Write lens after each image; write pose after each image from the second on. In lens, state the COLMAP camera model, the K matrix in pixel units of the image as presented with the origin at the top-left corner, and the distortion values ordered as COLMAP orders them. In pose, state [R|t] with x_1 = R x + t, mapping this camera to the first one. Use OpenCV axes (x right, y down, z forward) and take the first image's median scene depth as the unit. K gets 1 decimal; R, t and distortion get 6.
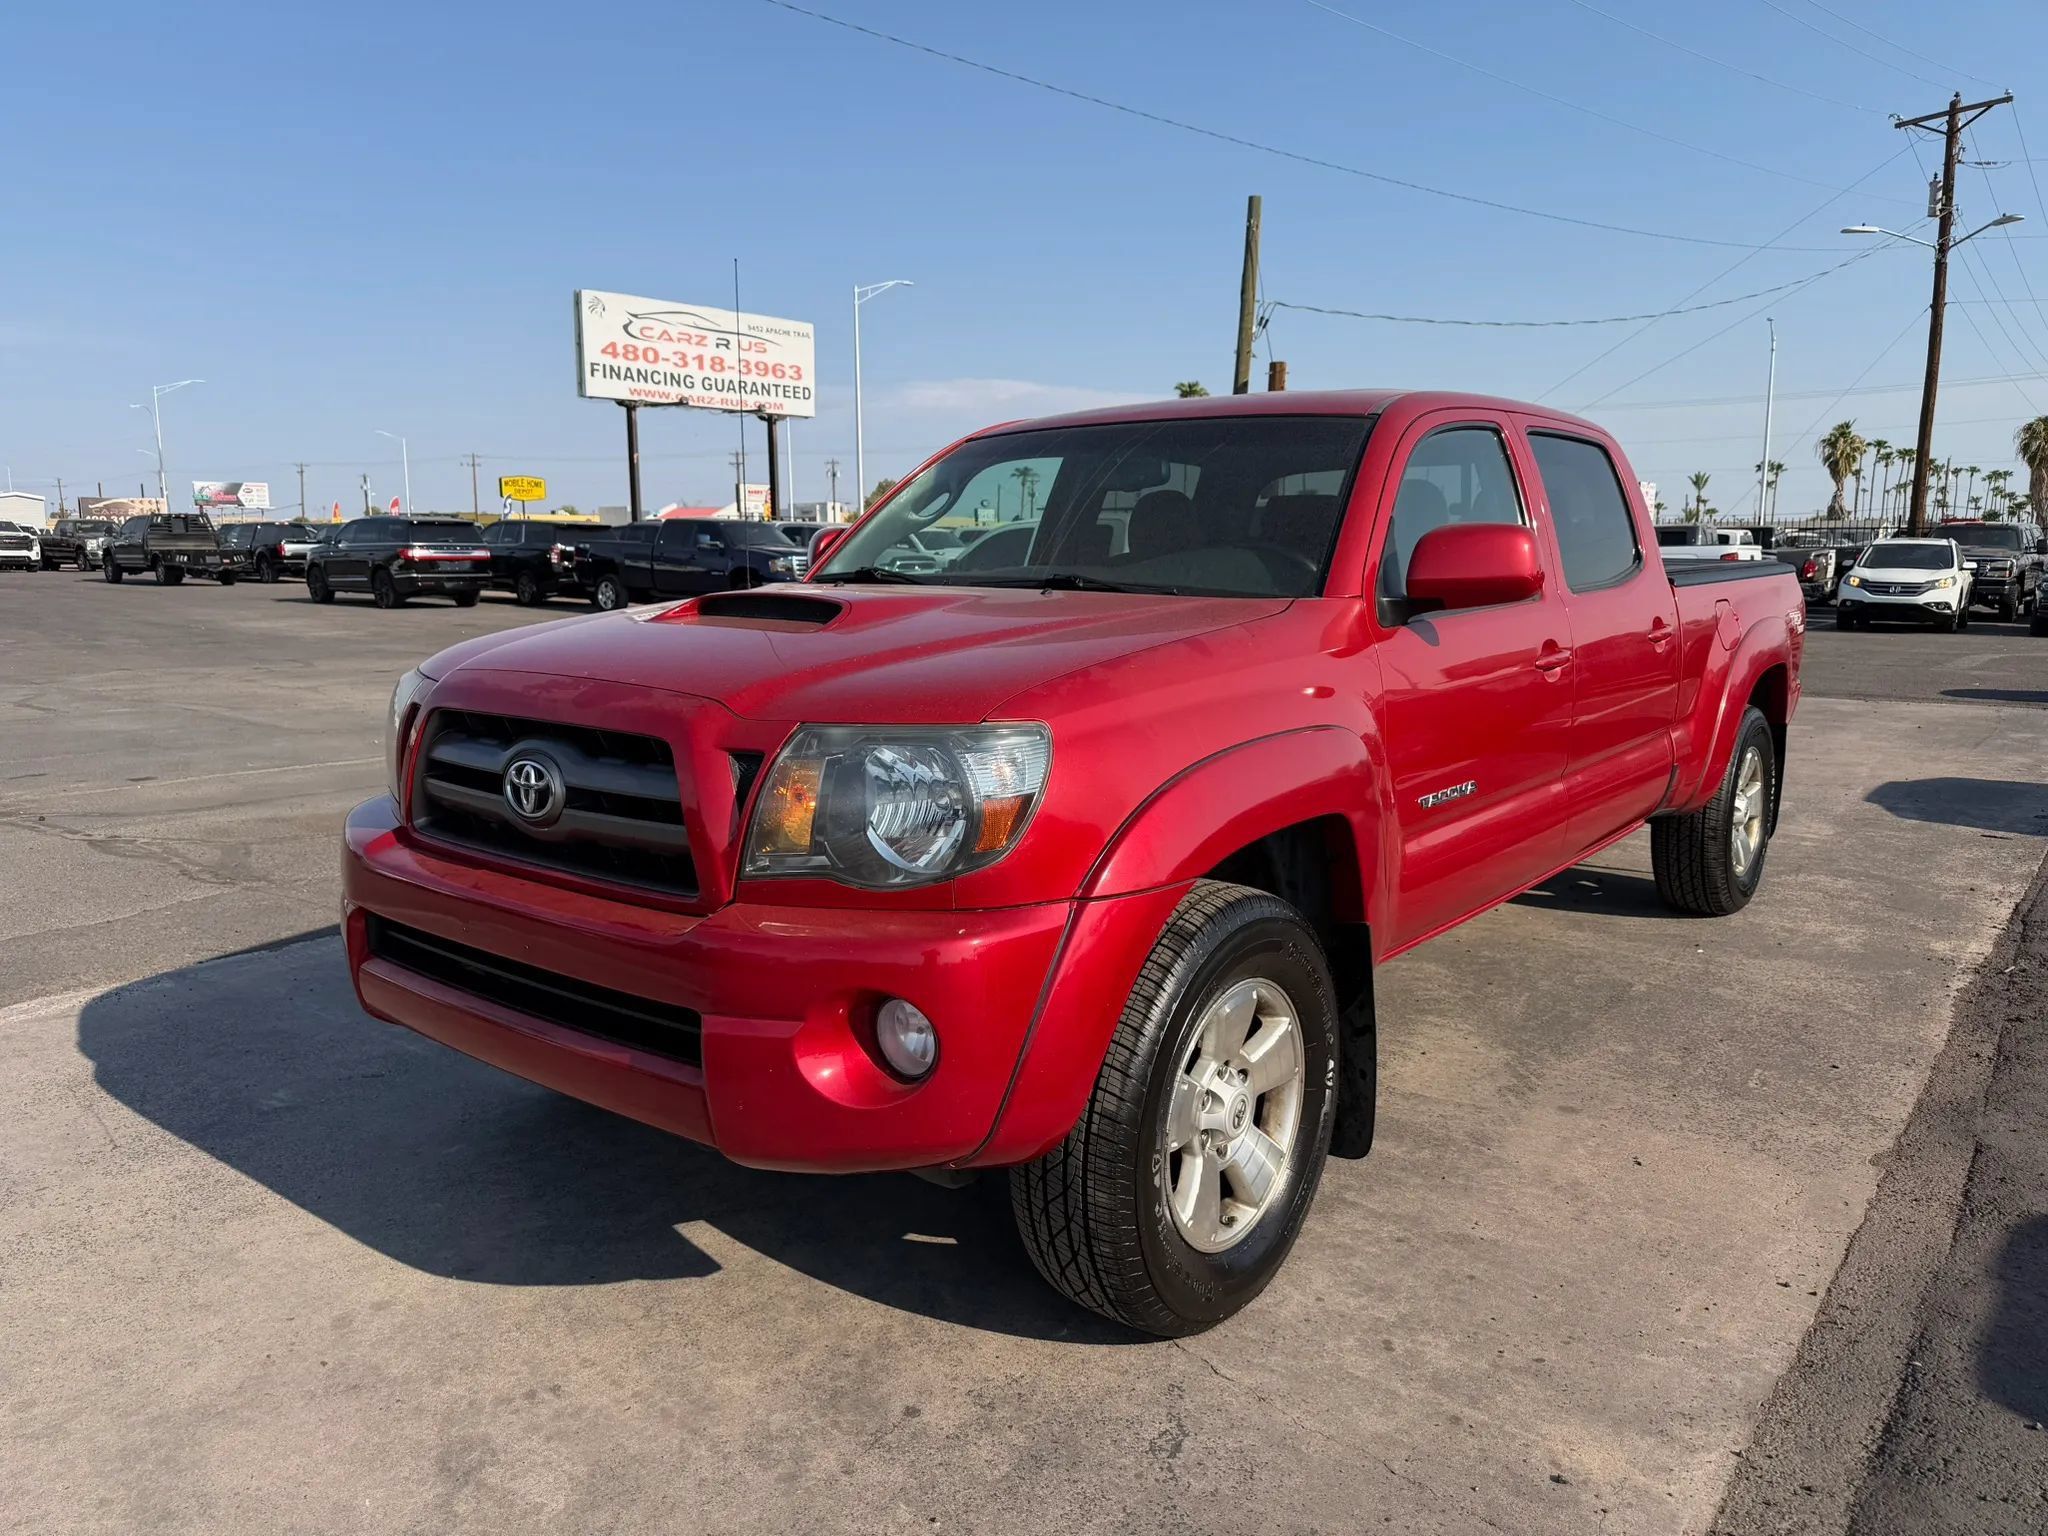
lens RADIAL K [[1447.9, 0, 1028.8], [0, 1447.9, 765.5], [0, 0, 1]] dist [0.044424, -0.061964]
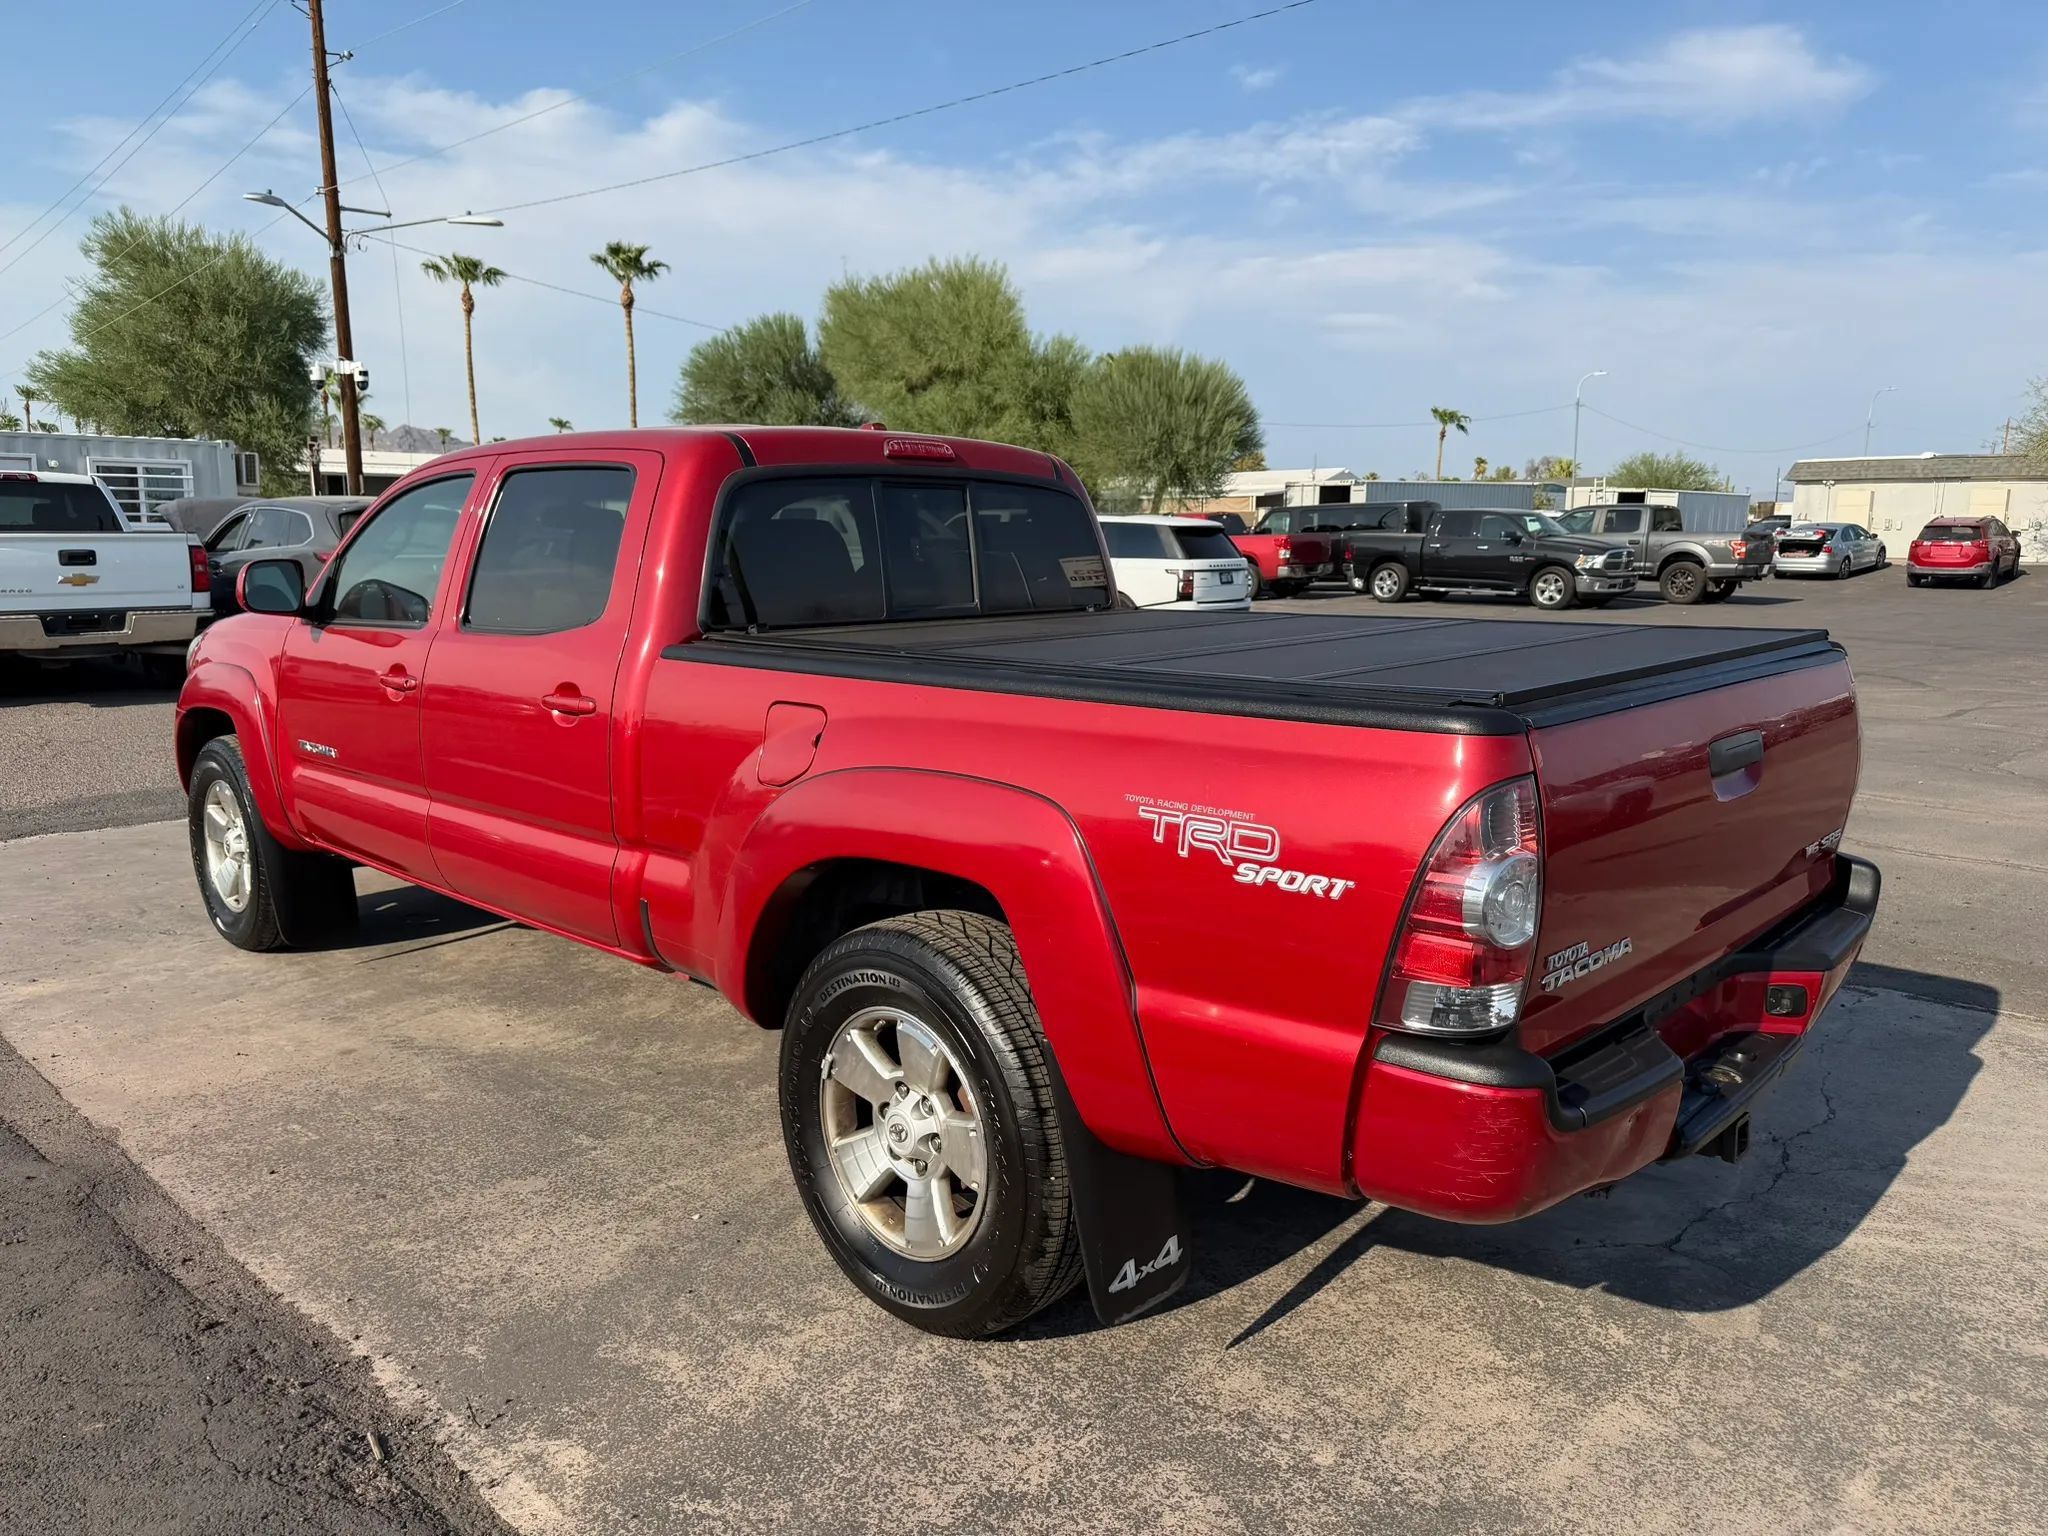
lens RADIAL K [[1447.9, 0, 1028.8], [0, 1447.9, 765.5], [0, 0, 1]] dist [0.044424, -0.061964]
pose [[-0.093884, 0.158593, -0.982870, 1.186873], [-0.155536, 0.972772, 0.171821, -0.232686], [0.983359, 0.169003, -0.066660, 1.294696]]
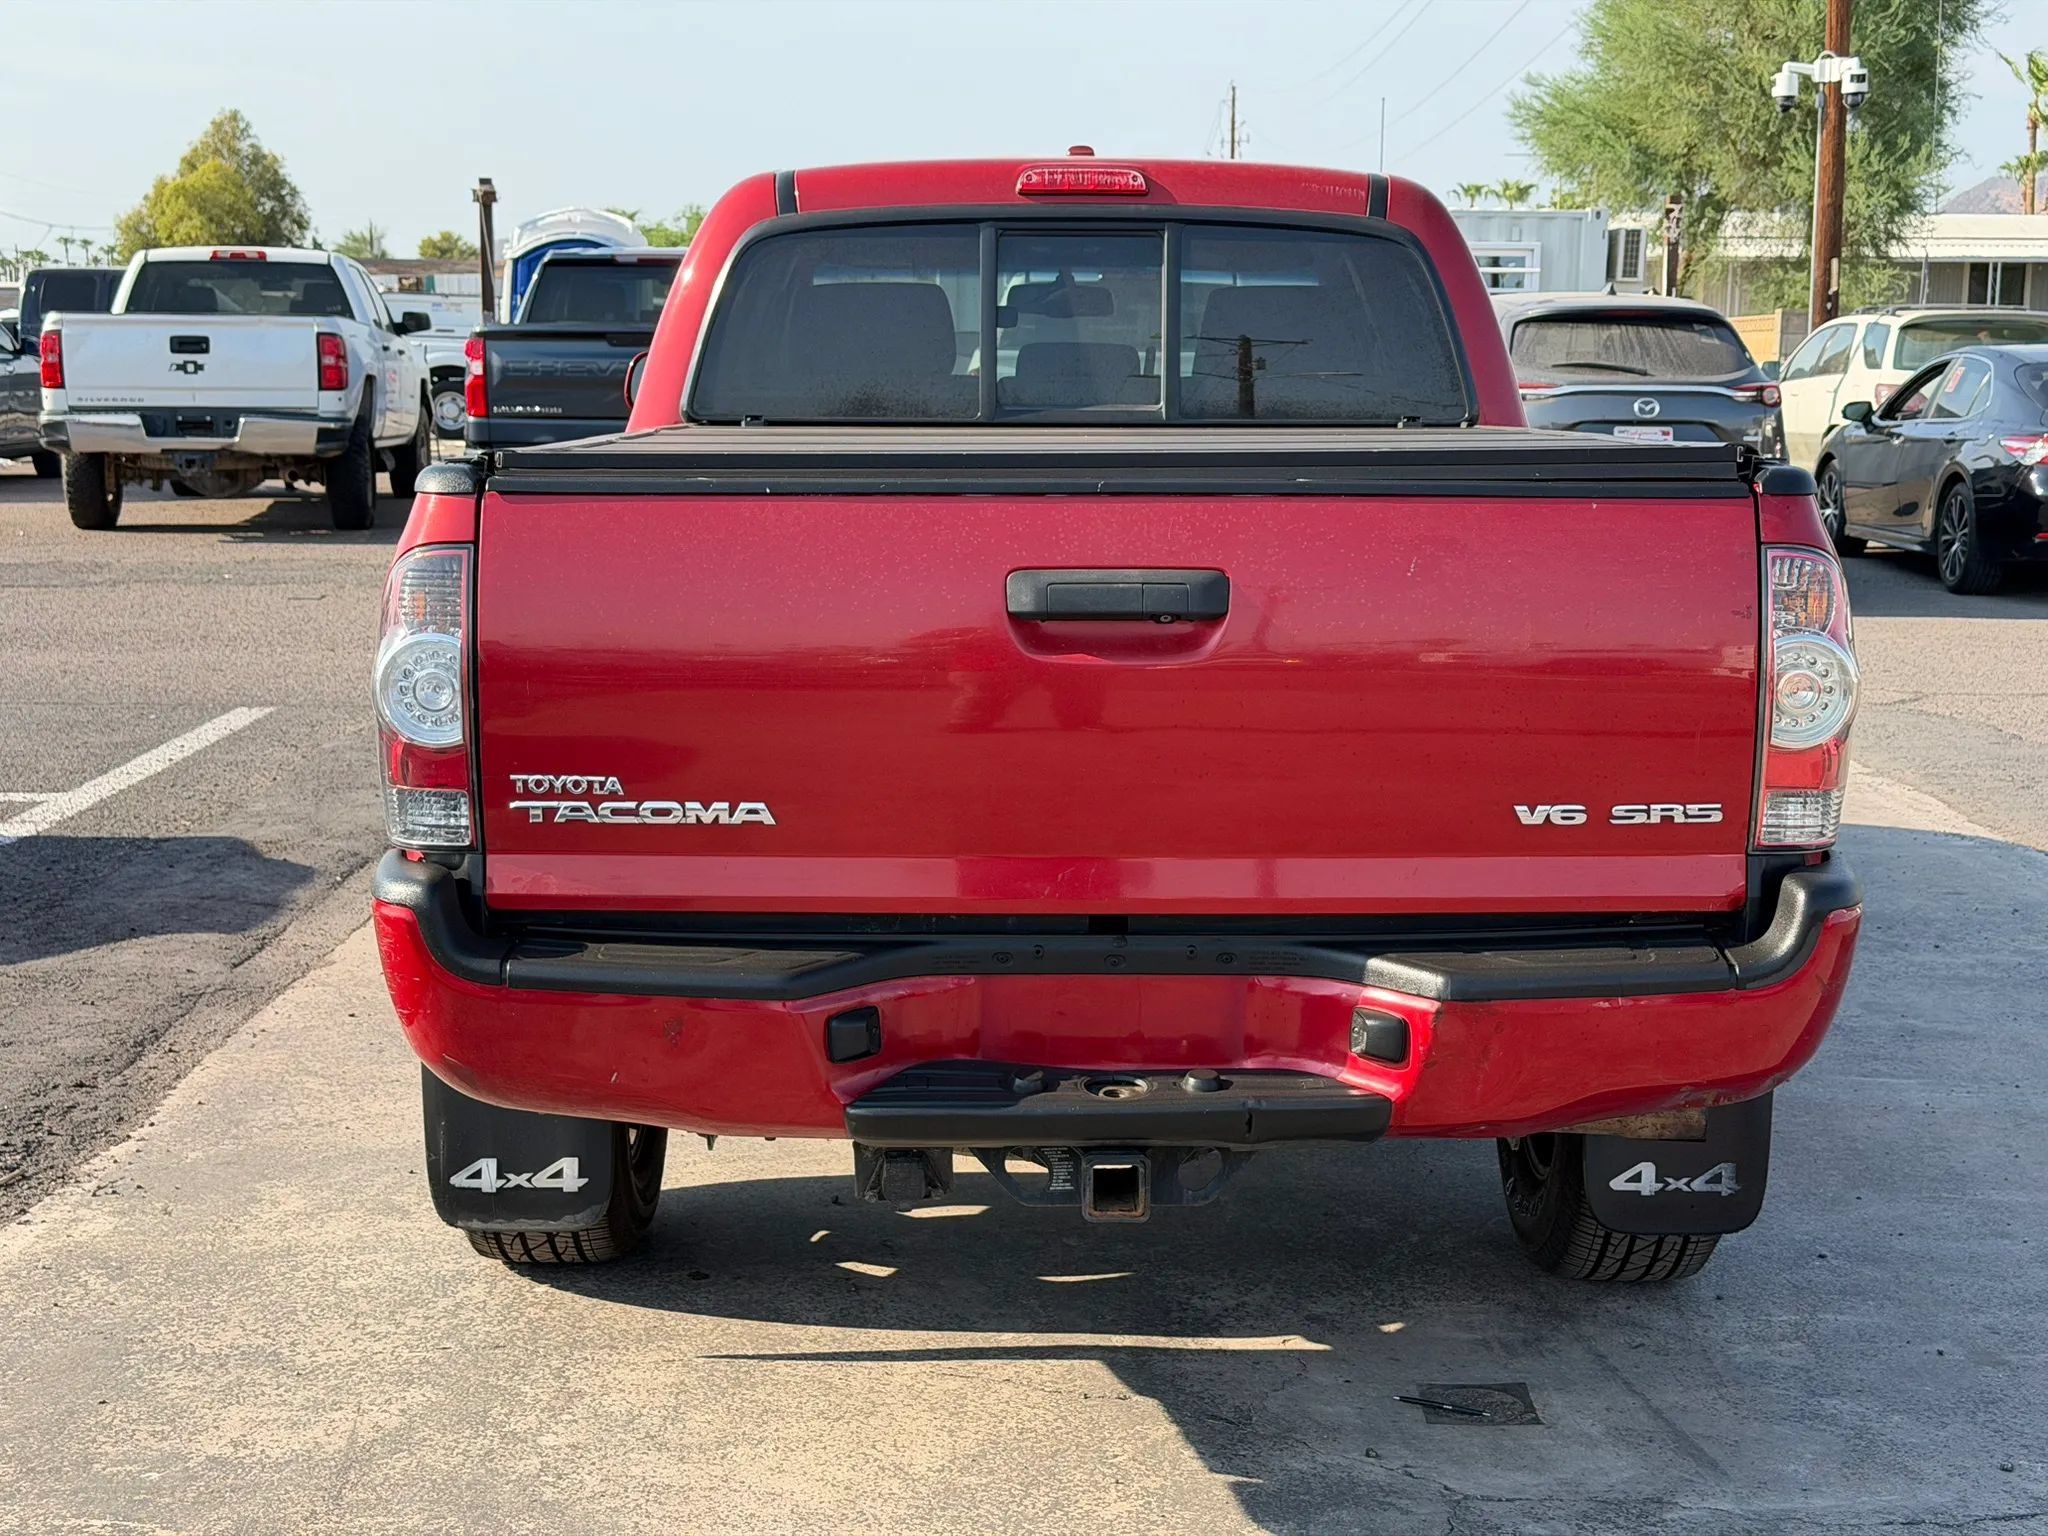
lens RADIAL K [[2823.9, 0, 1024.0], [0, 2823.9, 768.0], [0, 0, 1]] dist [0.143378, -0.200778]
pose [[-0.777604, 0.083179, -0.623228, 1.081462], [-0.104909, 0.960152, 0.259041, -0.327284], [0.619941, 0.266814, -0.737892, 2.068933]]
